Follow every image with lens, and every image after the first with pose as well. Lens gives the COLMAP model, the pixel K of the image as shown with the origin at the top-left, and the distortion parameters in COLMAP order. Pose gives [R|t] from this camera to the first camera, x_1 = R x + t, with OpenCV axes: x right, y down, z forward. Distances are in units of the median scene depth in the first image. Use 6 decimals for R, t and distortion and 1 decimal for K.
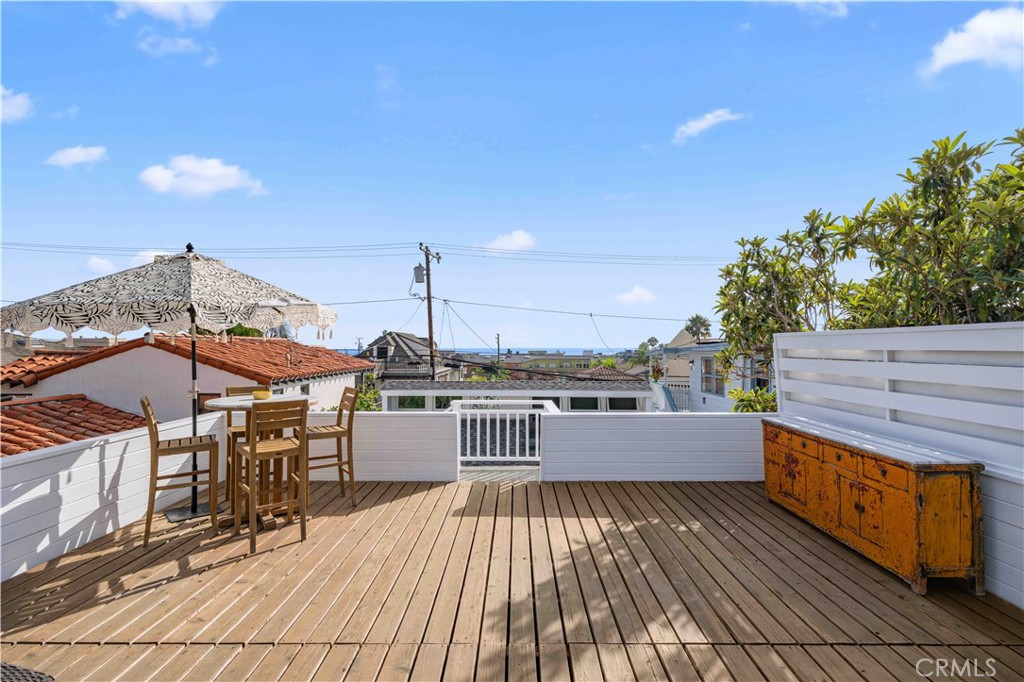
lens RADIAL K [[478.7, 0, 512.0], [0, 478.7, 341.0], [0, 0, 1]] dist [0.001340, -0.000520]
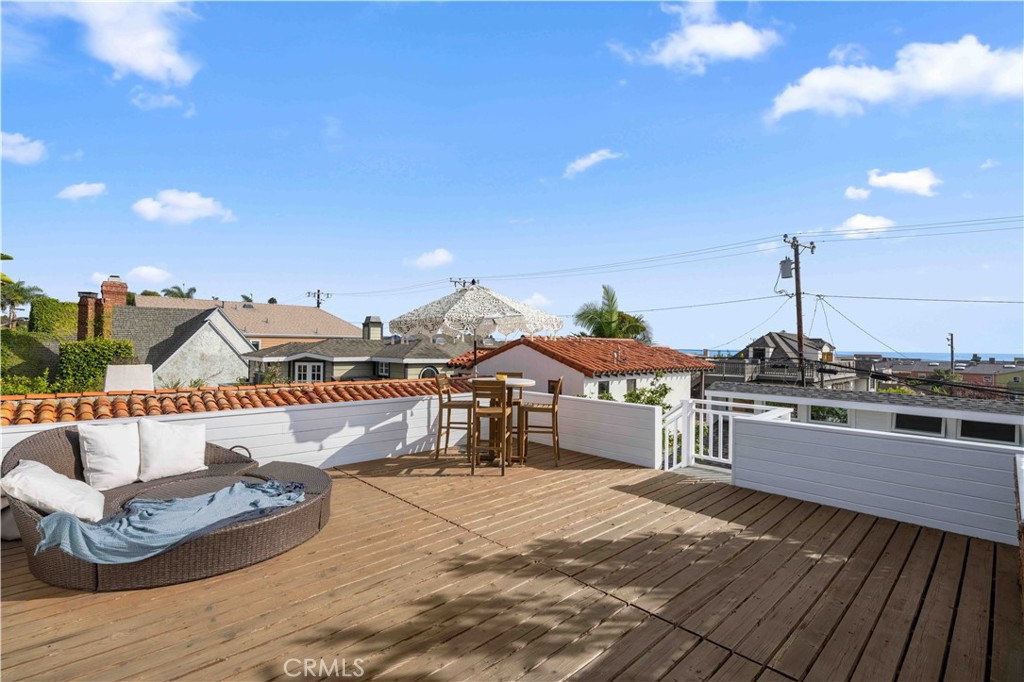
lens RADIAL K [[473.7, 0, 512.0], [0, 473.7, 341.0], [0, 0, 1]] dist [-0.002162, -0.000233]
pose [[0.699874, 0.003751, -0.714257, 0.348245], [-0.005042, 0.999987, 0.000310, -0.000347], [0.714249, 0.003384, 0.699884, -0.001791]]
